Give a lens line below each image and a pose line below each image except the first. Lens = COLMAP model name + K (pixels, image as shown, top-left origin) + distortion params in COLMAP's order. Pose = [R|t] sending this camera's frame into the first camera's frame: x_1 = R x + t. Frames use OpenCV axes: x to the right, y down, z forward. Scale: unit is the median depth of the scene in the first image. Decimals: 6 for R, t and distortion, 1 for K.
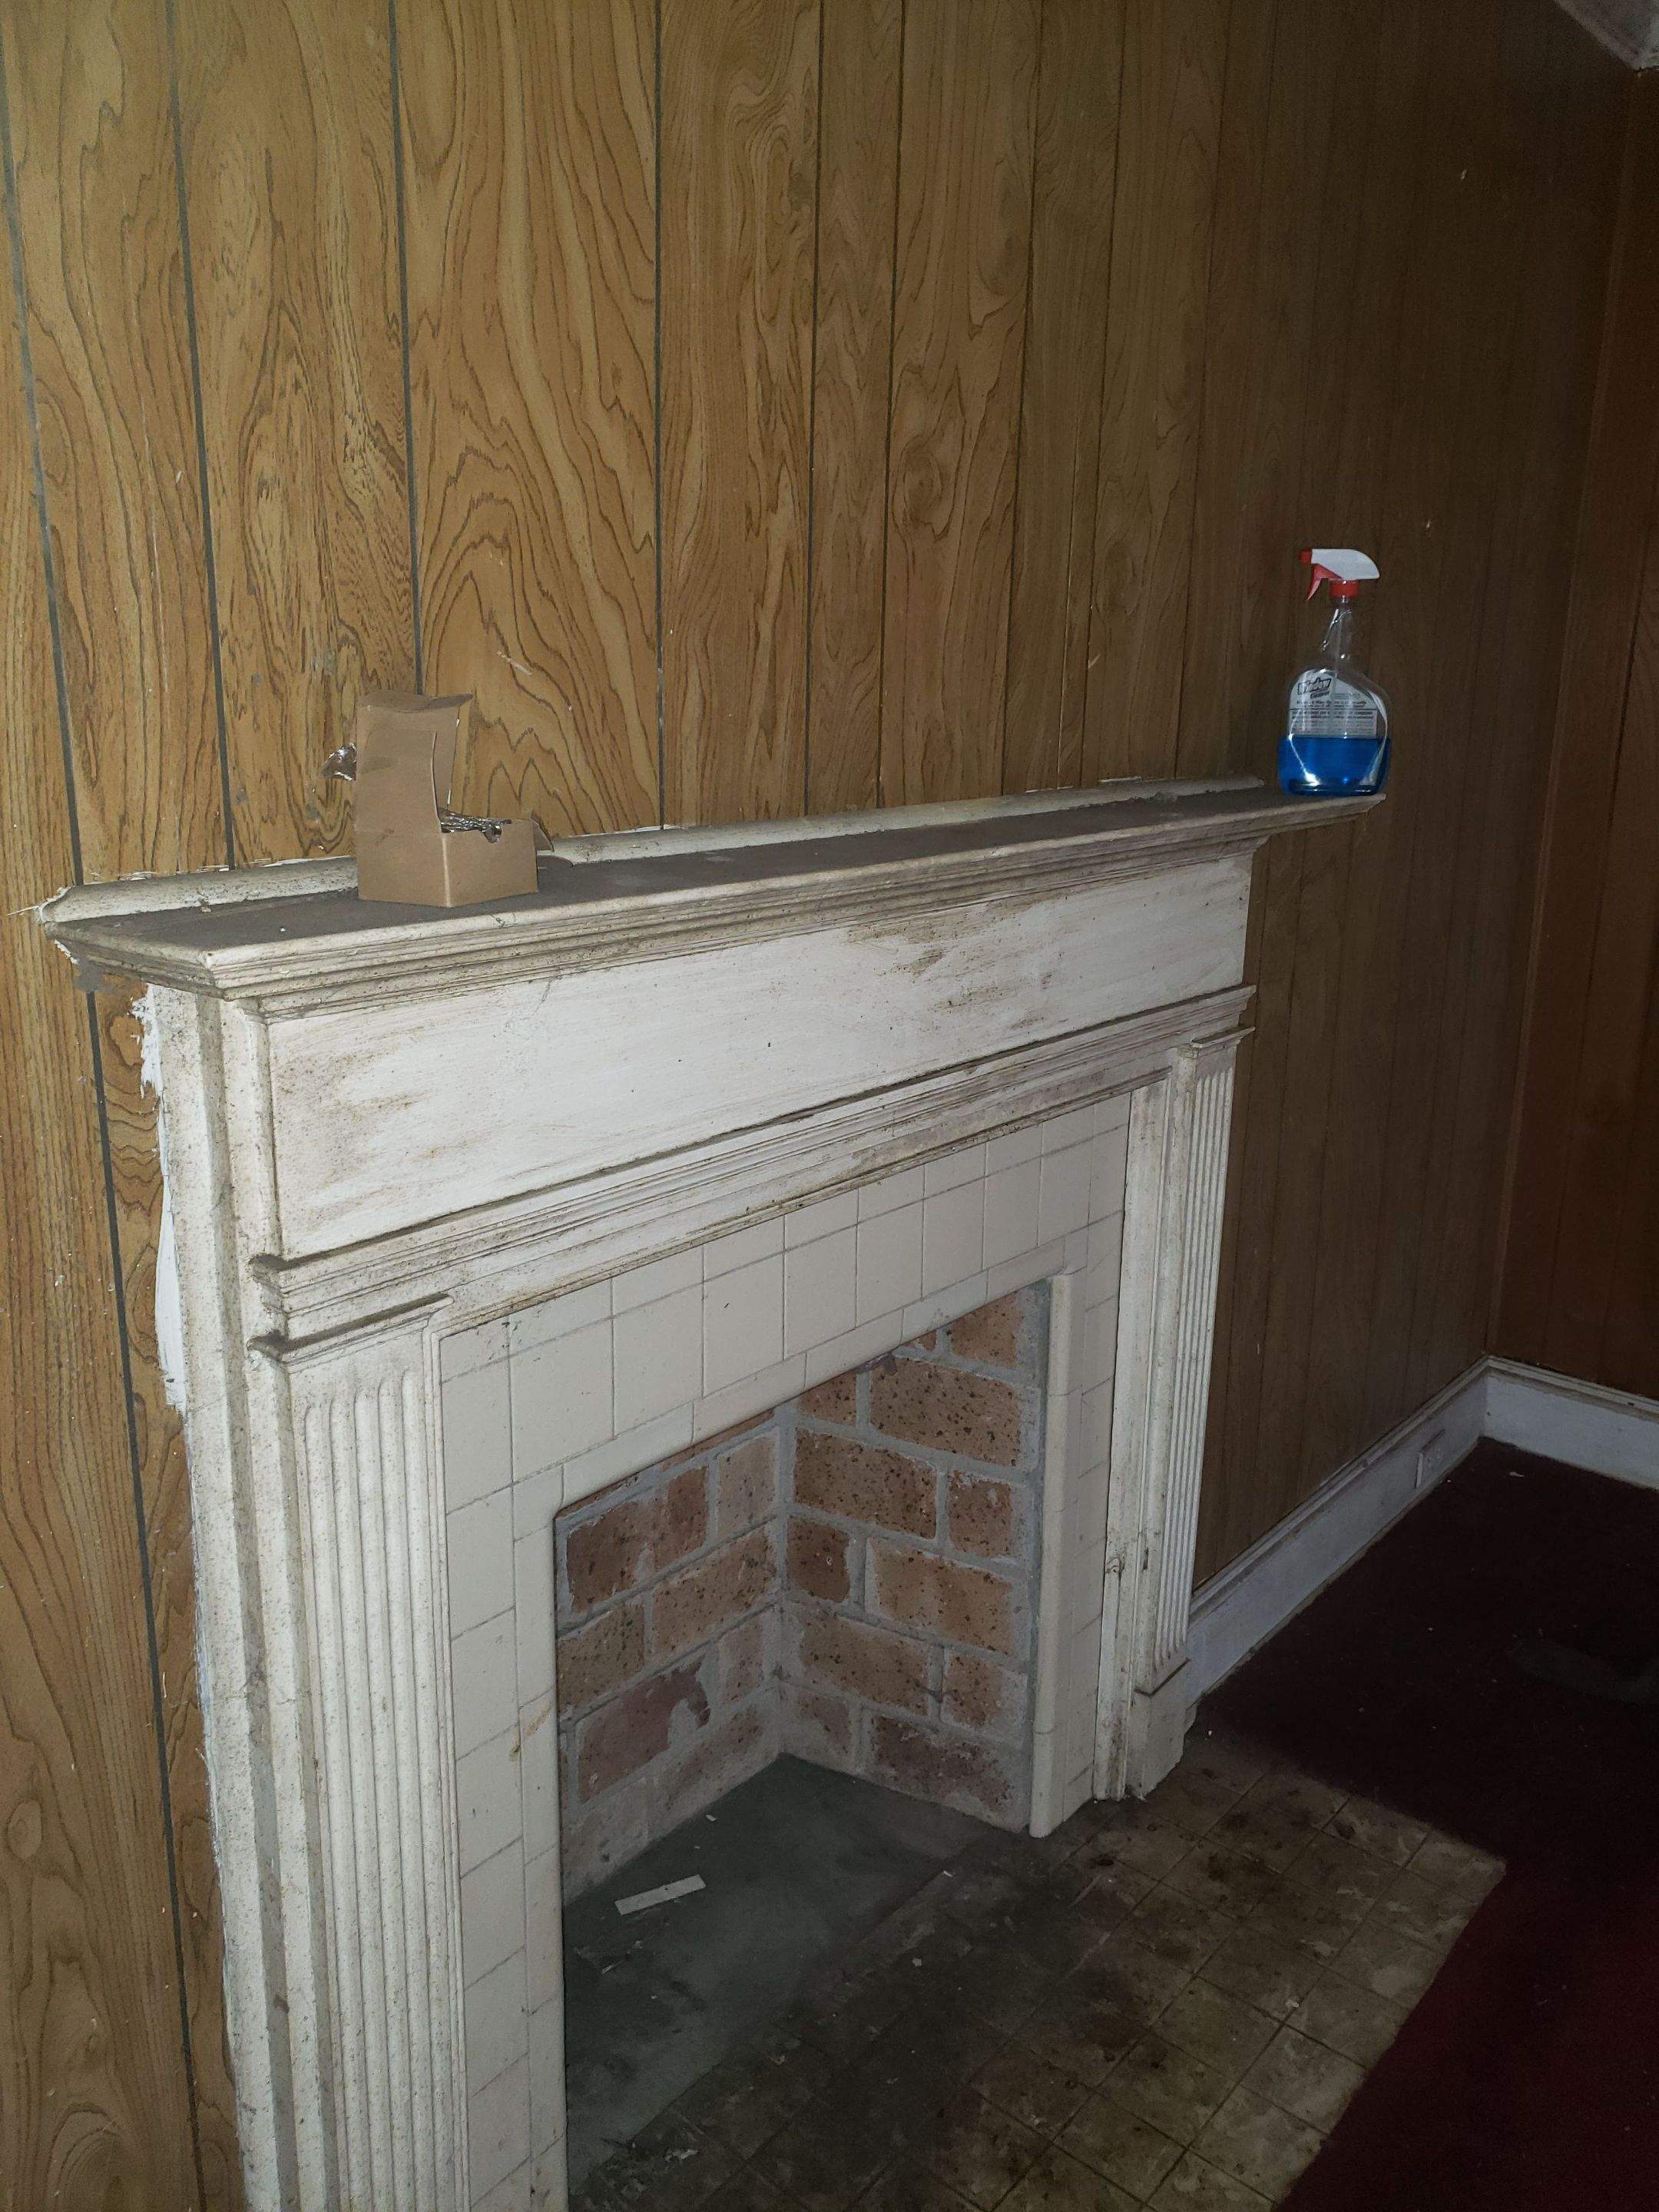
lens RADIAL K [[1744.3, 0, 839.0], [0, 1744.3, 1117.3], [0, 0, 1]] dist [0.045270, 0.002776]
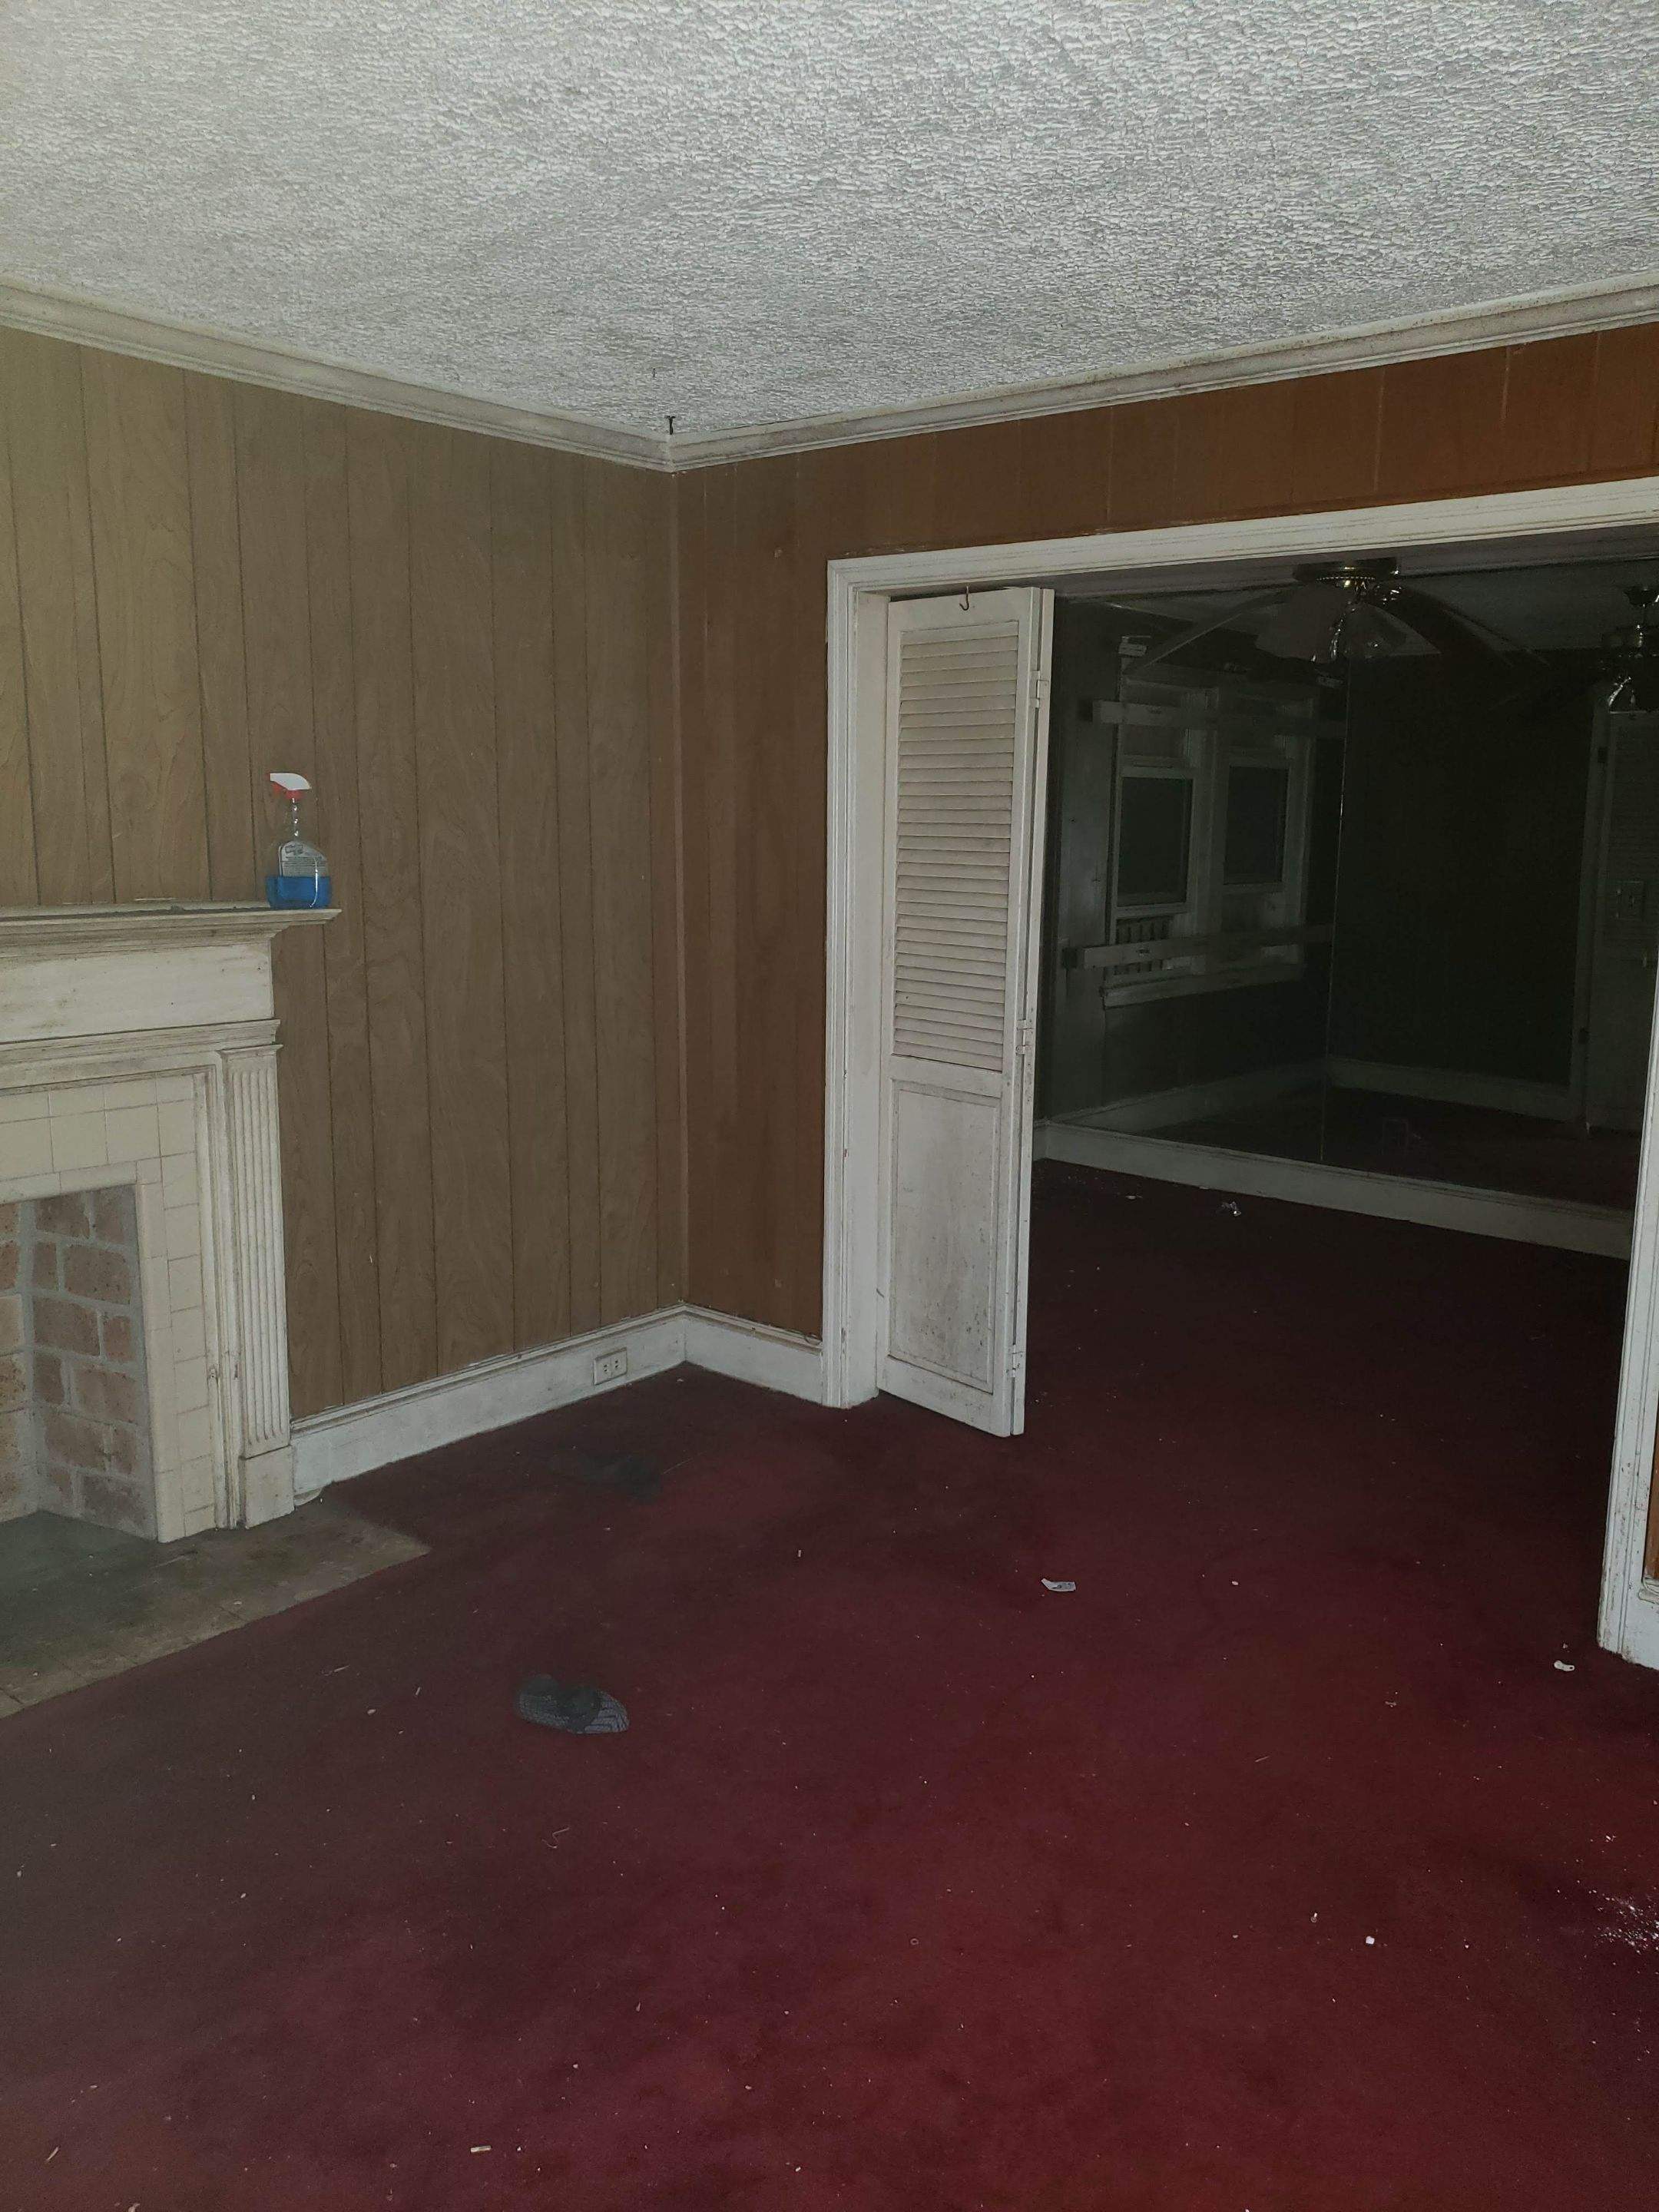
lens RADIAL K [[1744.3, 0, 833.1], [0, 1744.3, 1112.0], [0, 0, 1]] dist [0.045270, 0.002776]
pose [[0.999042, -0.009620, -0.042688, 0.800430], [0.005308, 0.994974, -0.099993, 0.177420], [0.043435, 0.099671, 0.994072, -0.628719]]
